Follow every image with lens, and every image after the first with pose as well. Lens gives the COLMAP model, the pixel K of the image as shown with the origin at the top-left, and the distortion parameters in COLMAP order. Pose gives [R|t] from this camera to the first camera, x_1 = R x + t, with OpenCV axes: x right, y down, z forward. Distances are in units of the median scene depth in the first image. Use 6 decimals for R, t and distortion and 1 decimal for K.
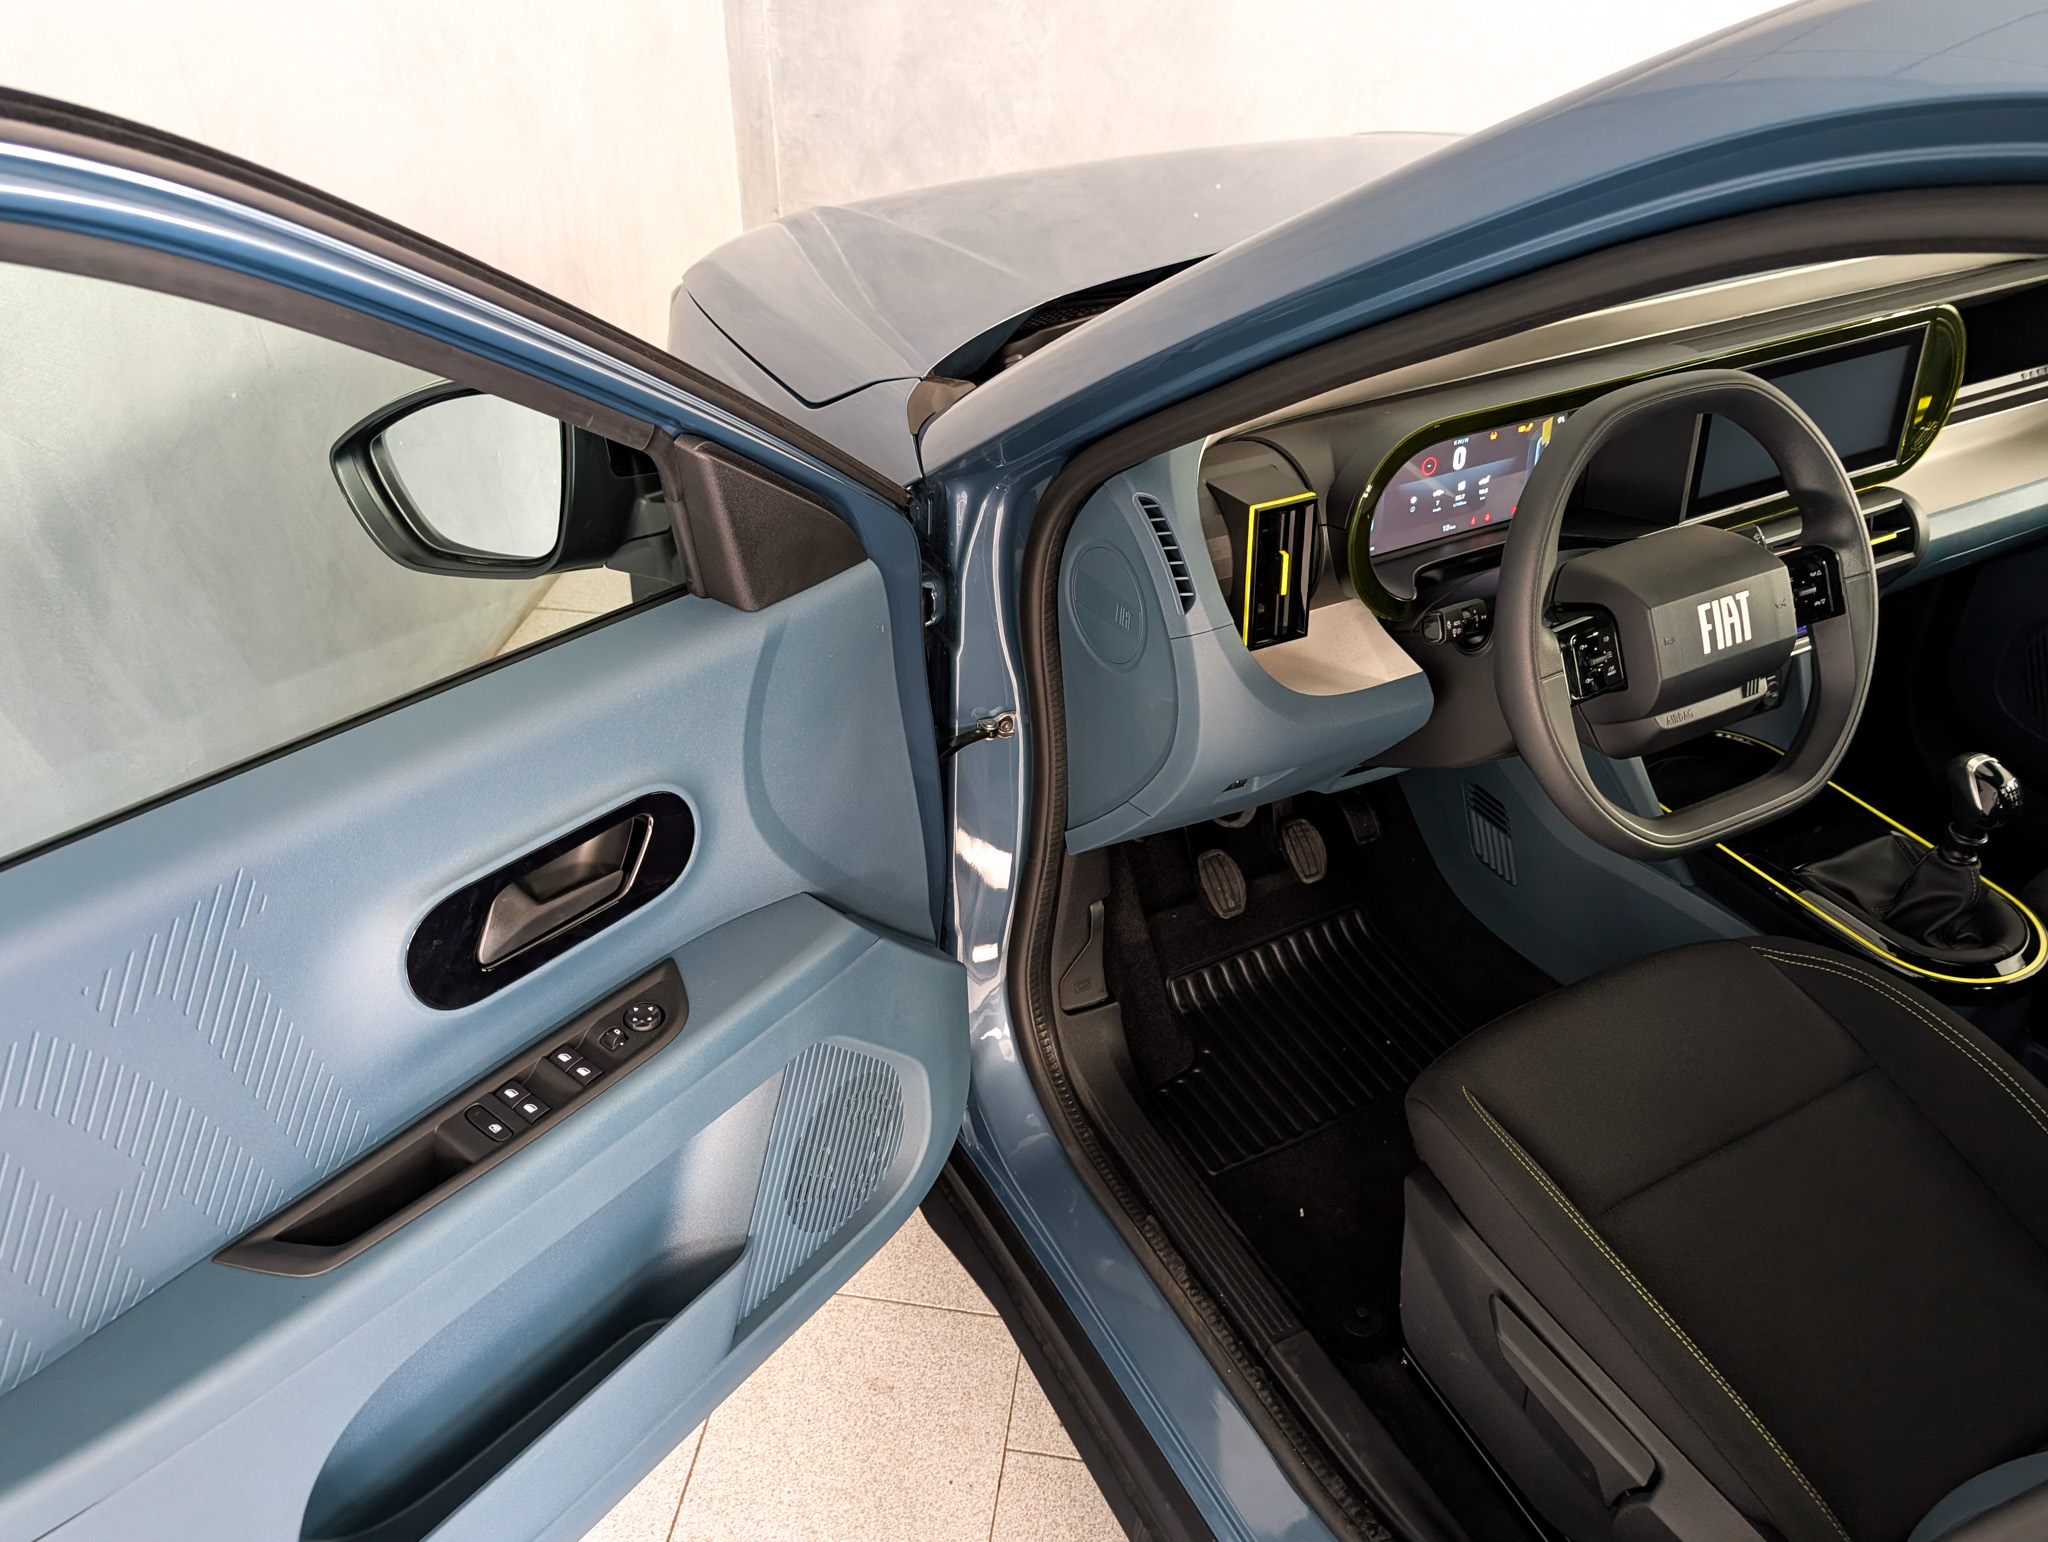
lens RADIAL K [[1498.4, 0, 1014.3], [0, 1498.4, 786.2], [0, 0, 1]] dist [0.032931, -0.063625]
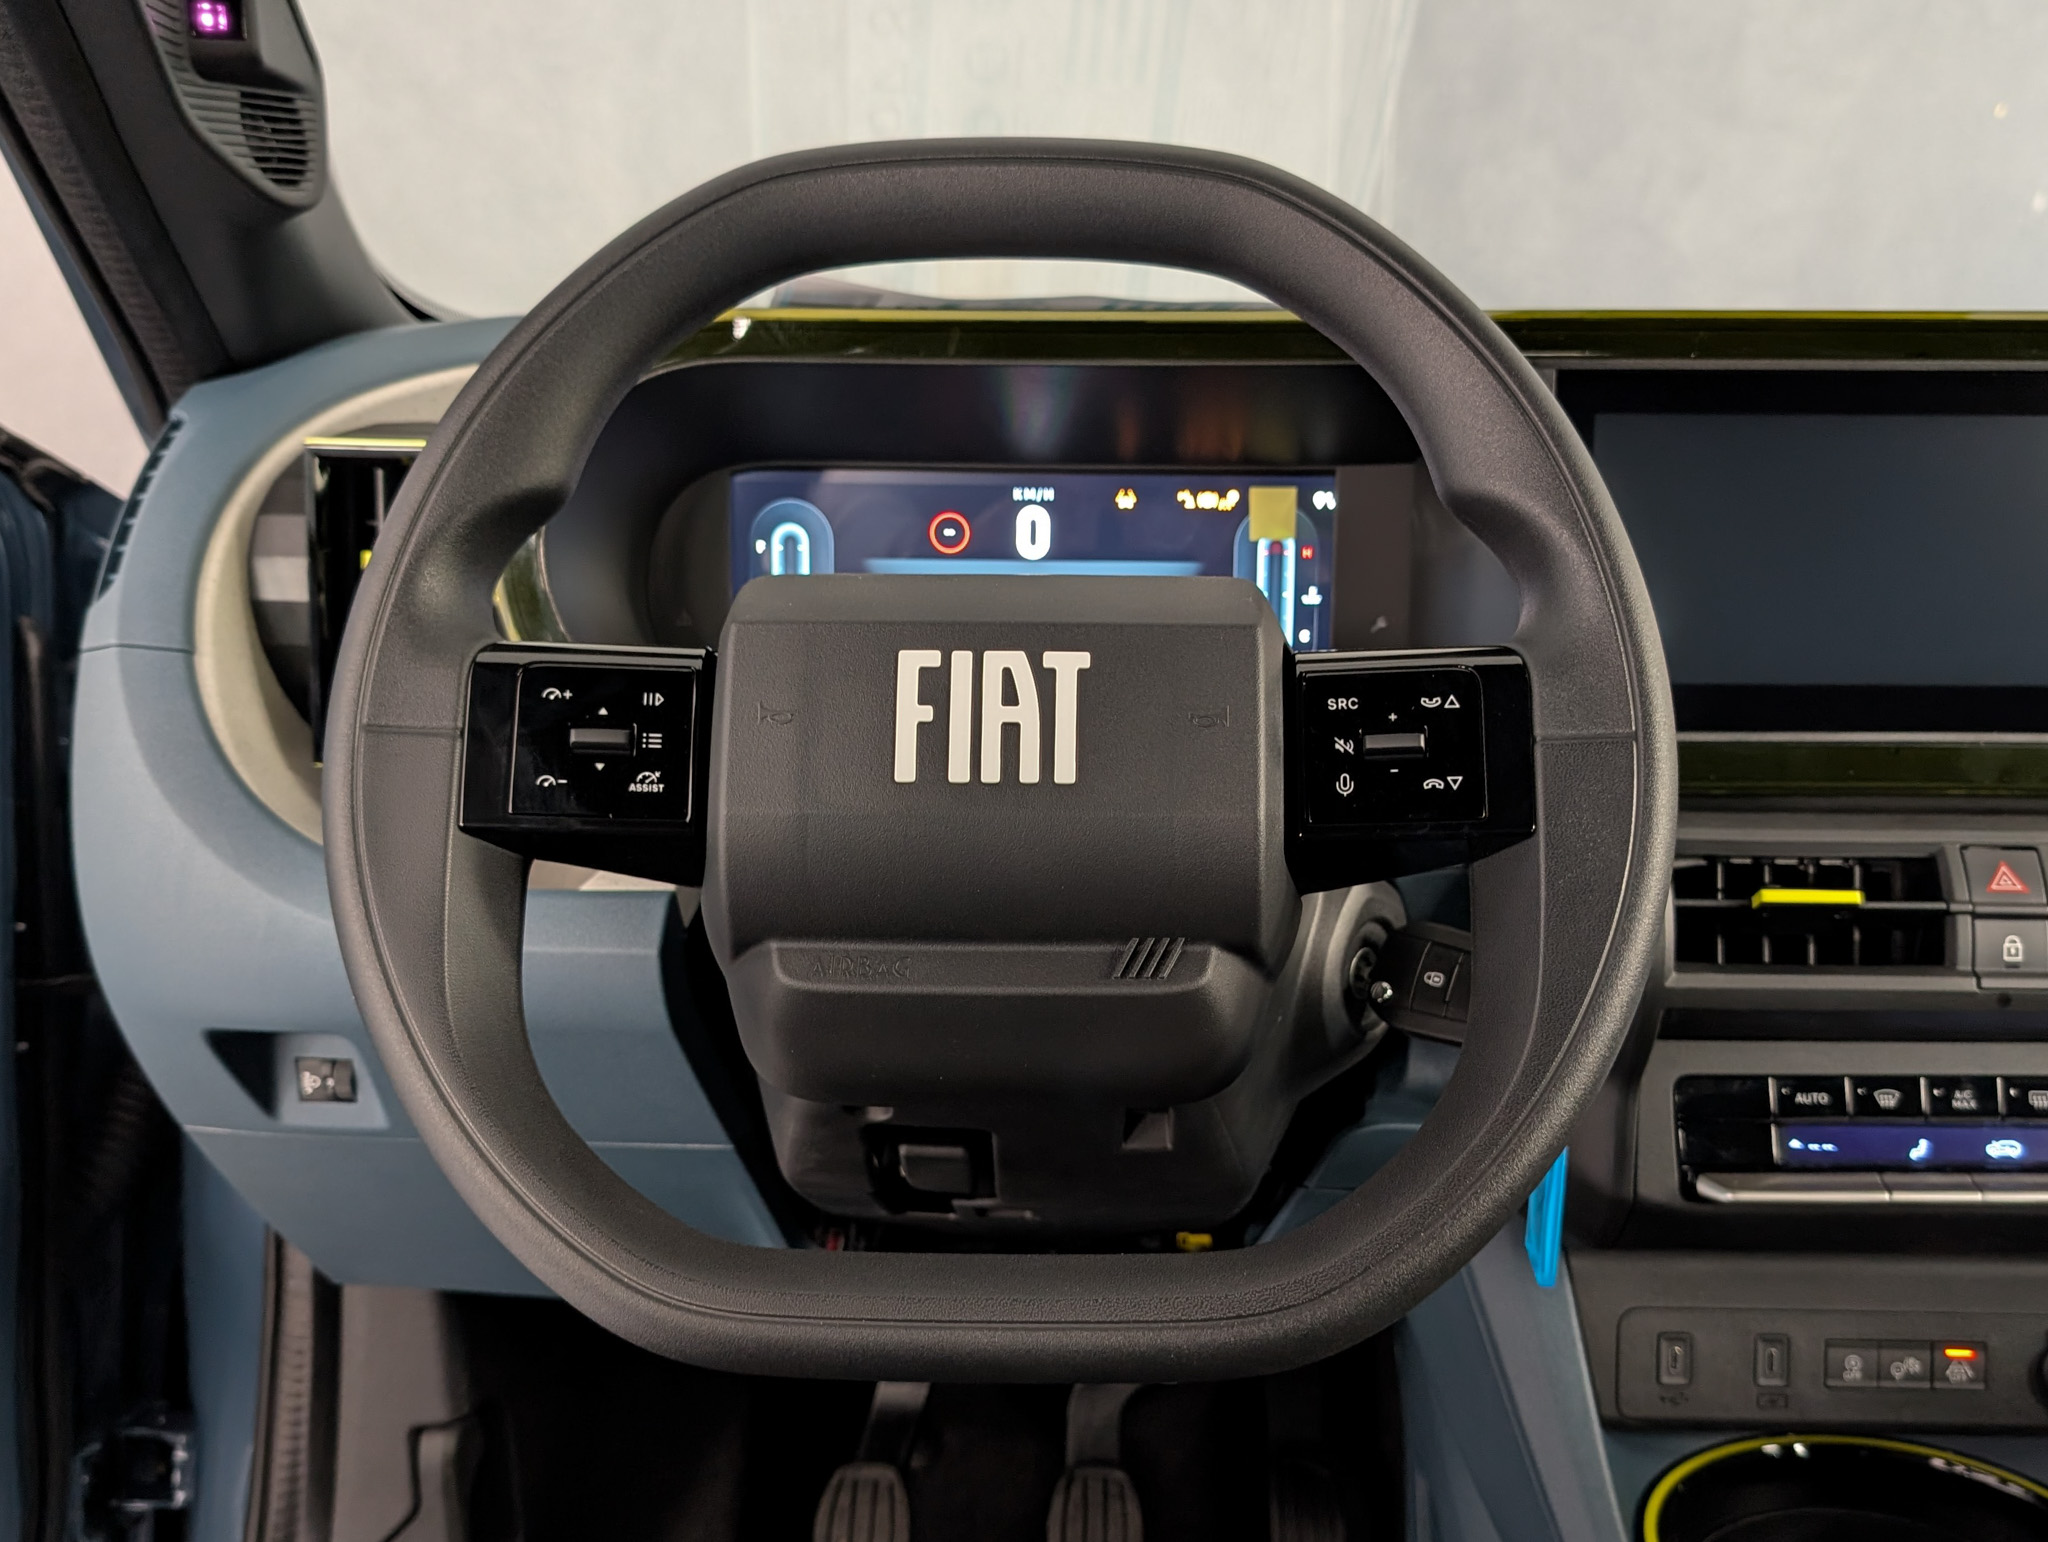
lens RADIAL K [[2068.2, 0, 1070.4], [0, 2068.2, 776.4], [0, 0, 1]] dist [0.001621, -0.016867]
pose [[0.880549, 0.117469, -0.459166, 0.657080], [-0.285382, 0.904898, -0.315779, 0.049091], [0.378405, 0.409097, 0.830331, 0.555409]]
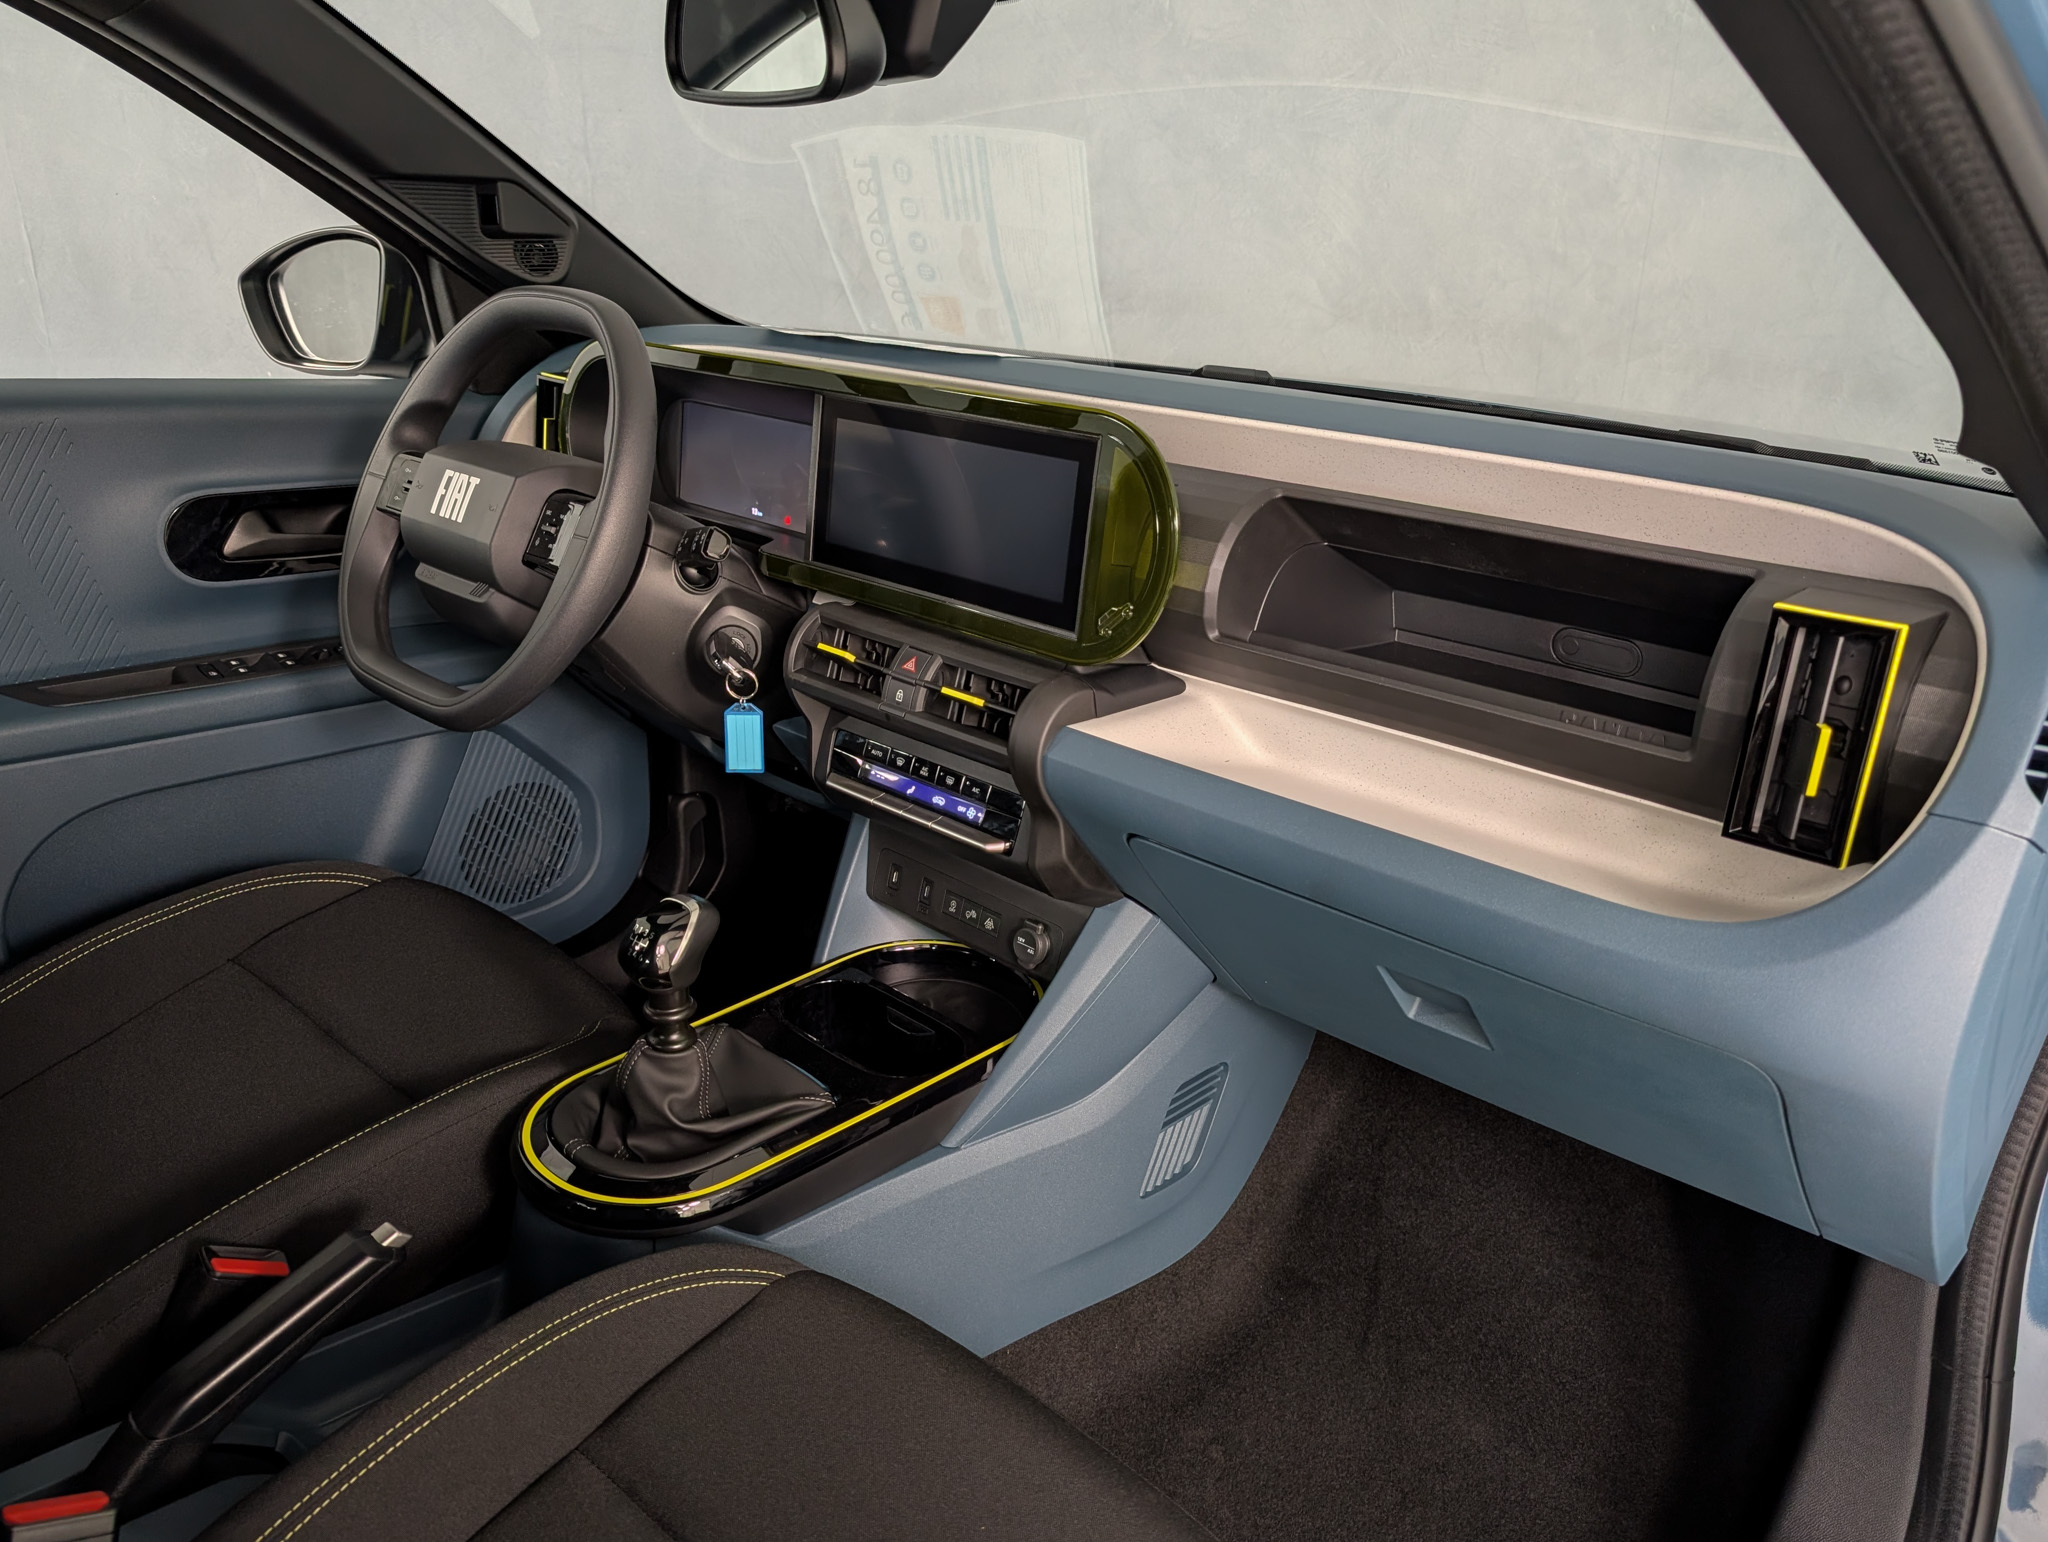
lens RADIAL K [[1498.4, 0, 1014.3], [0, 1498.4, 786.2], [0, 0, 1]] dist [0.032931, -0.063625]
pose [[0.342100, 0.359891, -0.868013, 1.454587], [-0.581170, 0.806913, 0.105508, -0.259131], [0.738382, 0.468369, 0.485203, 0.802137]]
